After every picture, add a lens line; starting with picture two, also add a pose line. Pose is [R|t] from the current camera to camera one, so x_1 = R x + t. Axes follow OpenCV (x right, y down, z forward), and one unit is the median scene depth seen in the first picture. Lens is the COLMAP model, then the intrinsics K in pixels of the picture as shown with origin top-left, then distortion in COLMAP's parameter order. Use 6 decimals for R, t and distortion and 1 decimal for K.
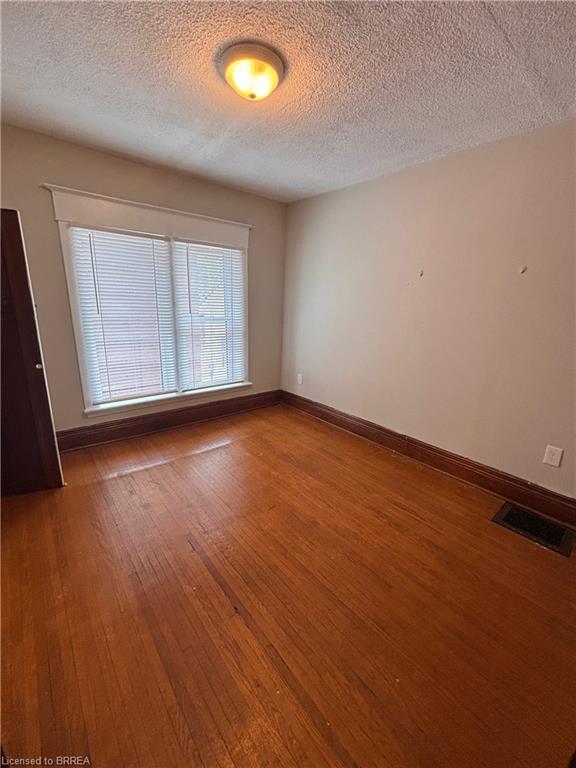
lens RADIAL K [[309.1, 0, 284.3], [0, 309.1, 379.8], [0, 0, 1]] dist [0.000191, 0.000078]
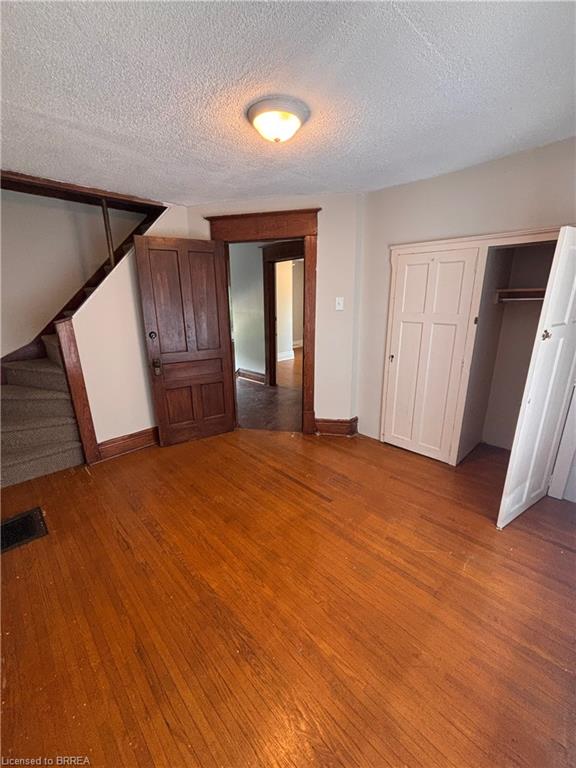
lens RADIAL K [[309.1, 0, 284.3], [0, 309.1, 379.8], [0, 0, 1]] dist [0.000191, 0.000078]
pose [[-0.997713, 0.007376, -0.067185, -0.031625], [-0.027996, 0.859645, 0.510124, -0.487363], [0.061518, 0.510838, -0.857473, 1.569778]]
